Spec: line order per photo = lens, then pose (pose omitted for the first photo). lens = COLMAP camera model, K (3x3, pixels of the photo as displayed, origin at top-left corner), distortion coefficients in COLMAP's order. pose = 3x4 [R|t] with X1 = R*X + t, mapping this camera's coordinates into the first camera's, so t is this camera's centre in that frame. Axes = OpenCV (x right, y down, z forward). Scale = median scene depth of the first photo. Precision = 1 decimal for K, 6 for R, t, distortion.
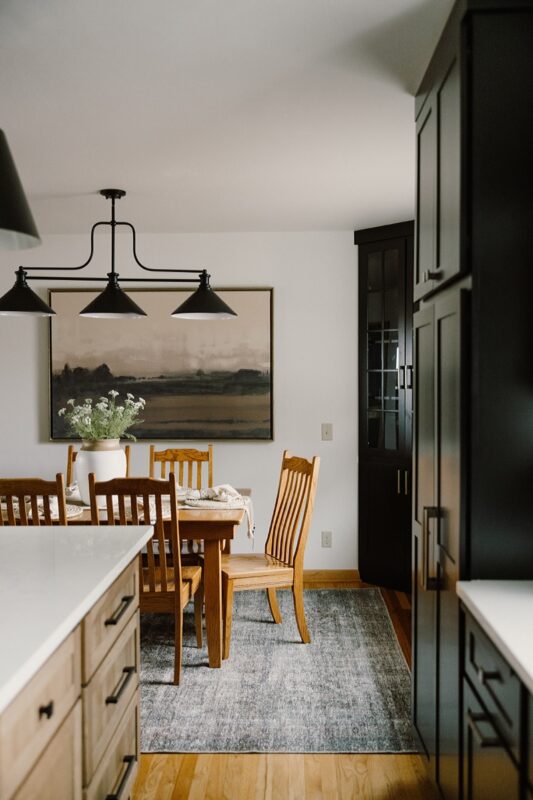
lens RADIAL K [[754.4, 0, 266.5], [0, 754.4, 400.0], [0, 0, 1]] dist [-0.007602, -0.000765]
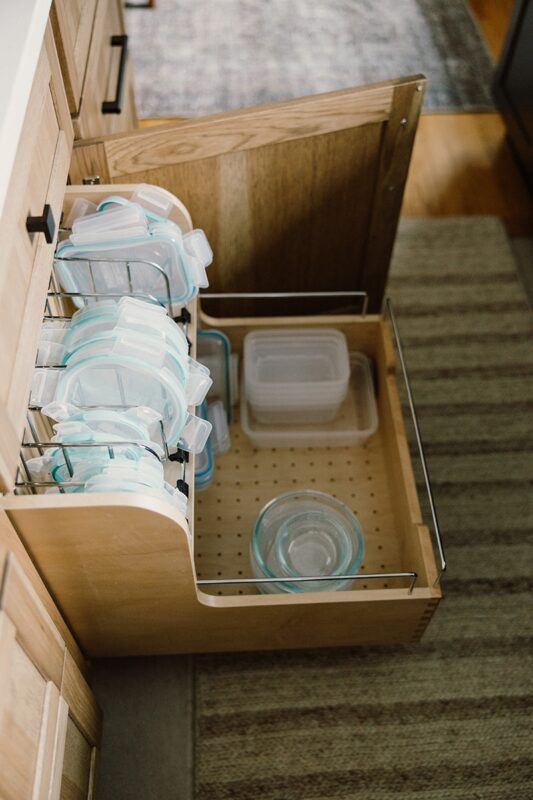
lens RADIAL K [[754.4, 0, 266.5], [0, 754.4, 400.0], [0, 0, 1]] dist [-0.007602, -0.000765]
pose [[0.997641, -0.053702, 0.042769, -0.069591], [0.000025, 0.623276, 0.782002, 0.030705], [-0.068652, -0.780156, 0.621807, 0.240679]]
